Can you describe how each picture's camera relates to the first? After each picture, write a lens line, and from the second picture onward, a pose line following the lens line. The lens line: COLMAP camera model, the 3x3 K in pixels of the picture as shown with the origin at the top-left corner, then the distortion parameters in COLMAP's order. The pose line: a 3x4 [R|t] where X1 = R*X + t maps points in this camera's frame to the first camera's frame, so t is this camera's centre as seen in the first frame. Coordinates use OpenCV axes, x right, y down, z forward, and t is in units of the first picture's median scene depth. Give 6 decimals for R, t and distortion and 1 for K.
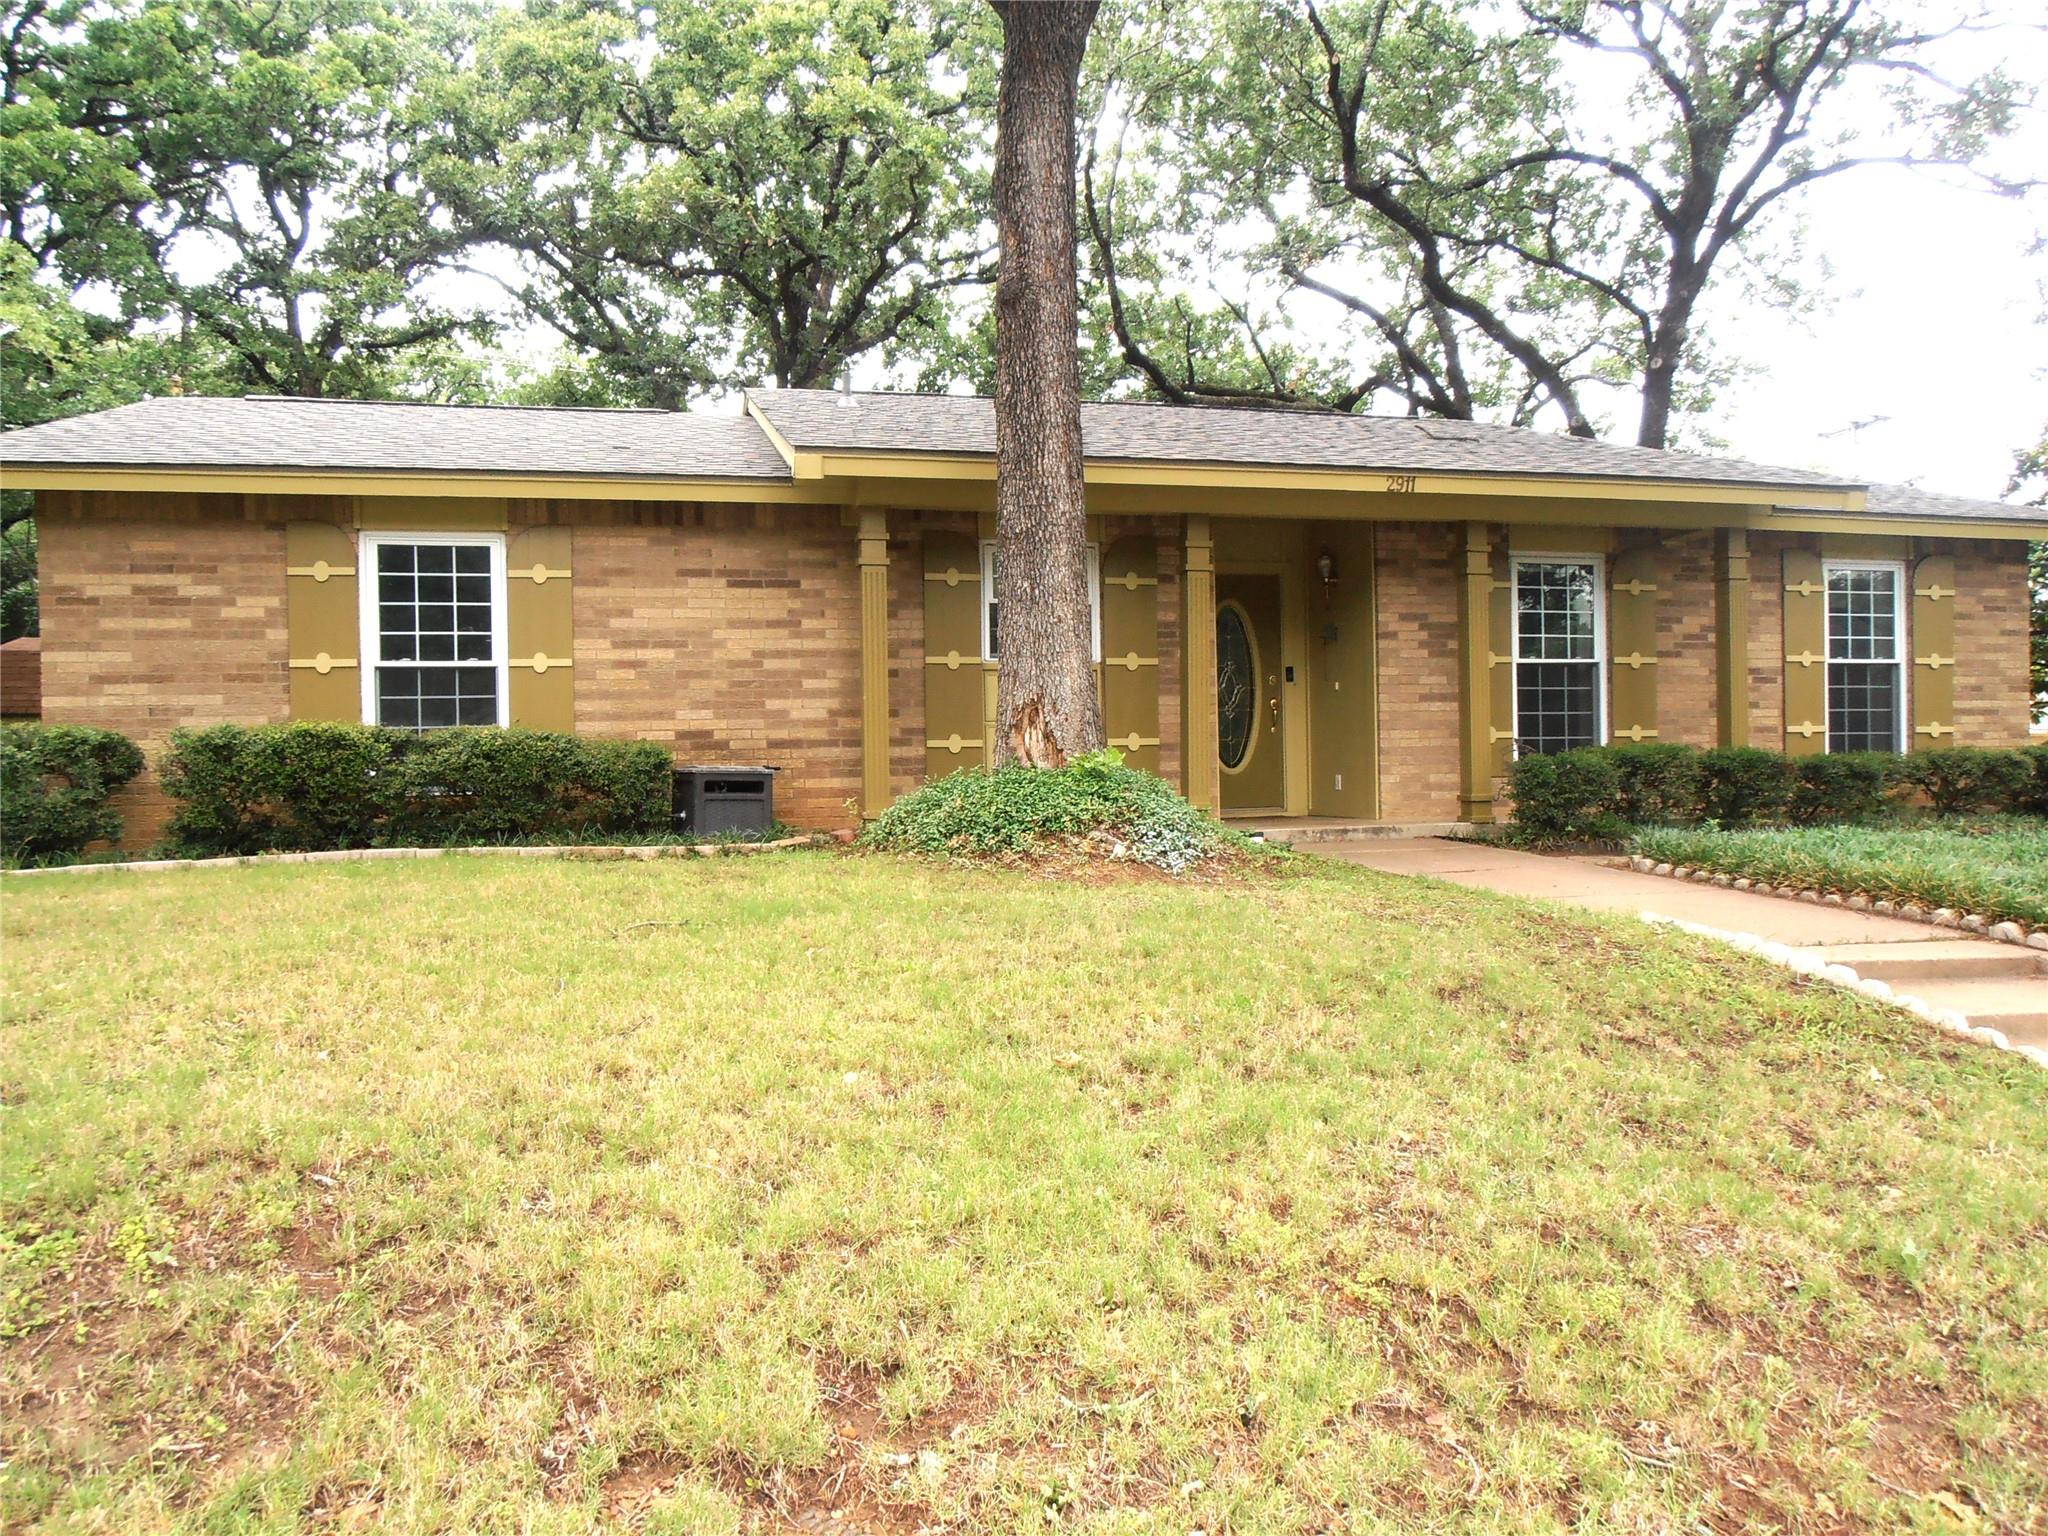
lens RADIAL K [[1439.6, 0, 1024.0], [0, 1439.6, 768.0], [0, 0, 1]] dist [-0.012030, 0.002012]
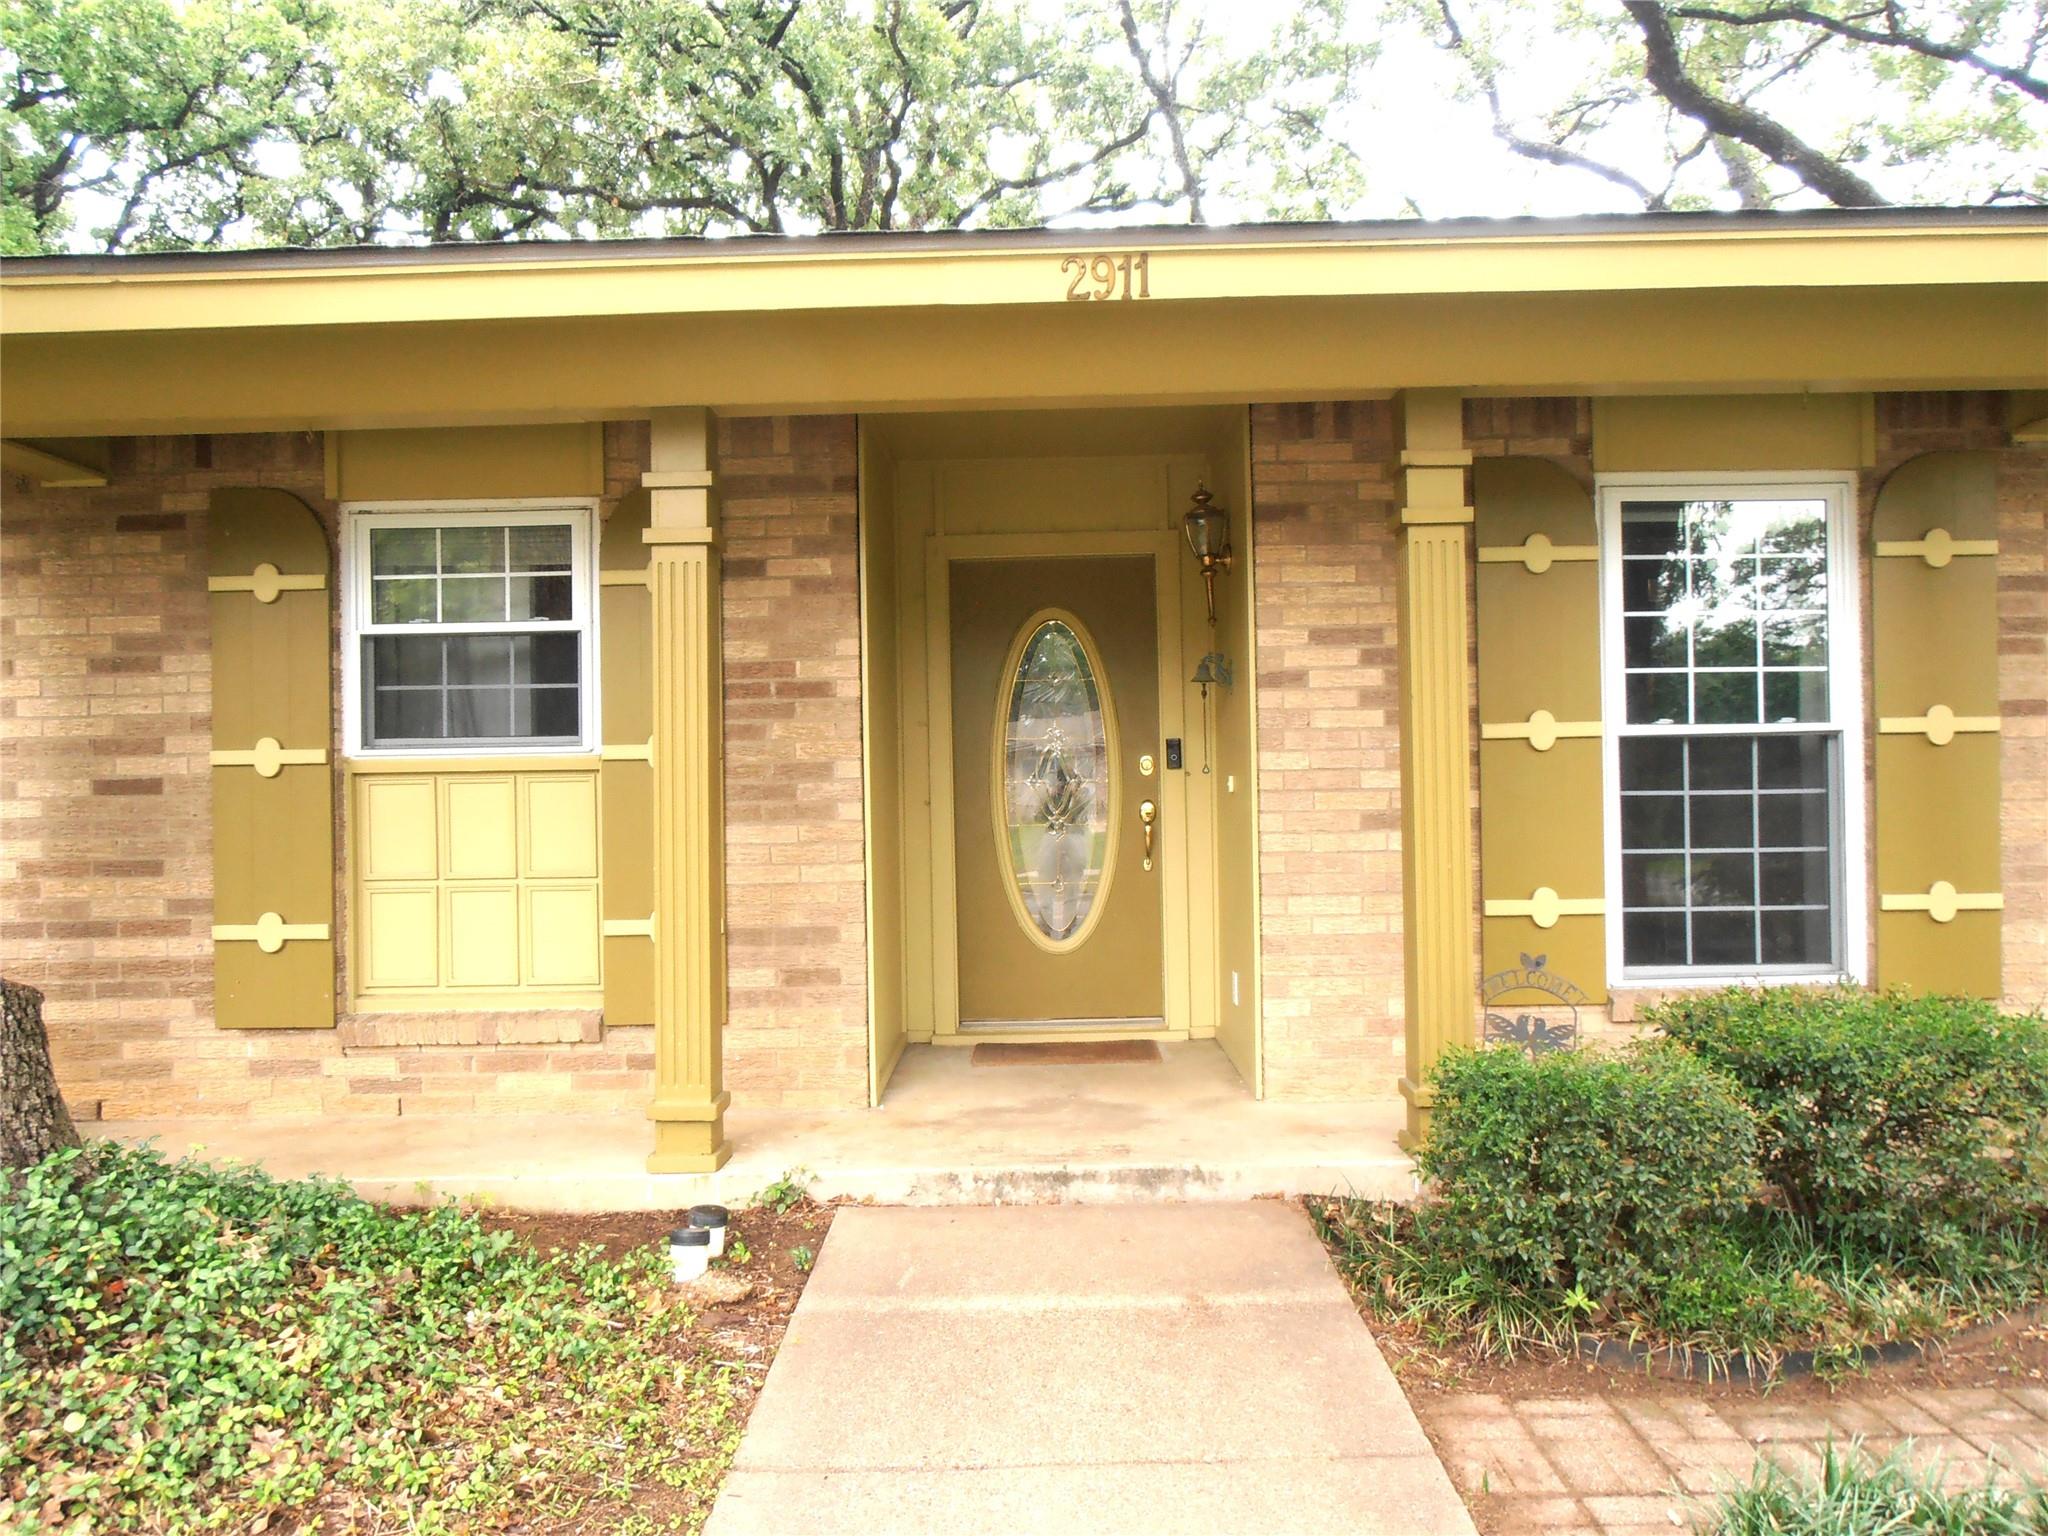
lens RADIAL K [[1439.6, 0, 1024.0], [0, 1439.6, 768.0], [0, 0, 1]] dist [-0.012030, 0.002012]
pose [[0.965271, -0.003226, -0.261231, 0.282275], [0.000480, 0.999944, -0.010574, -0.058861], [0.261250, 0.010082, 0.965218, 0.539915]]
